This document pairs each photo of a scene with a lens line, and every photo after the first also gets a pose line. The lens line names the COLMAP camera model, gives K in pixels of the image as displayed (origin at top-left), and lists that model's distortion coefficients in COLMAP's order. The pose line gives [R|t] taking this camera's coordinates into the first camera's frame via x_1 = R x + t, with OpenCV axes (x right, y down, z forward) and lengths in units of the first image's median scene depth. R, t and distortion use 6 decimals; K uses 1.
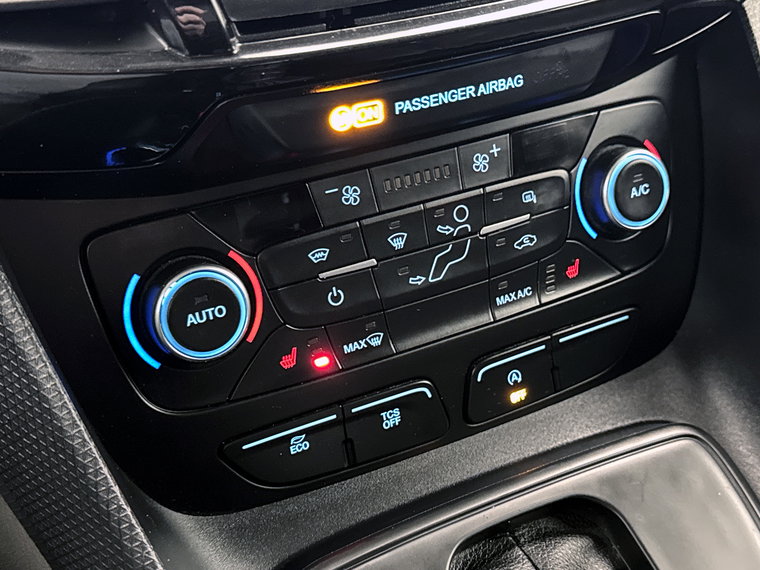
lens RADIAL K [[1042.7, 0, 384.2], [0, 1042.7, 285.0], [0, 0, 1]] dist [0.106859, 0.000000]
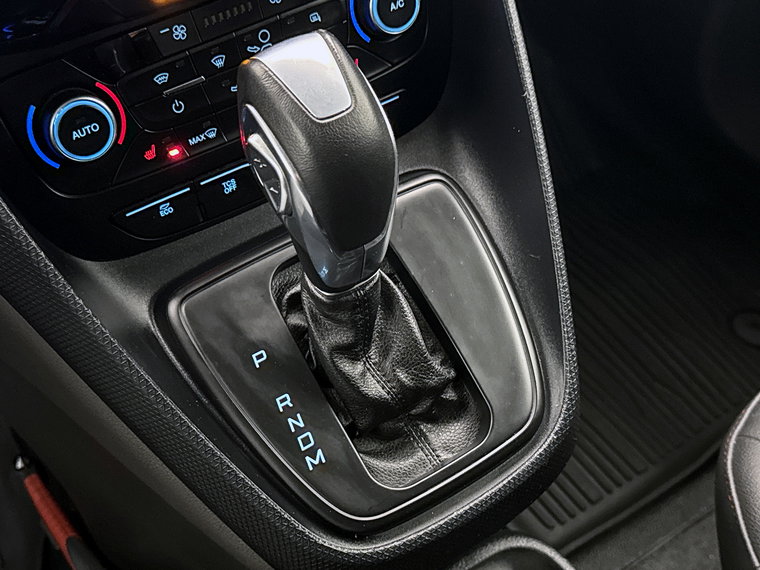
lens RADIAL K [[1042.7, 0, 383.2], [0, 1042.7, 288.8], [0, 0, 1]] dist [0.106859, 0.000000]
pose [[0.995021, -0.082658, 0.055690, 0.130846], [0.063897, 0.957857, 0.280050, -0.133117], [-0.076491, -0.275097, 0.958369, -0.459790]]
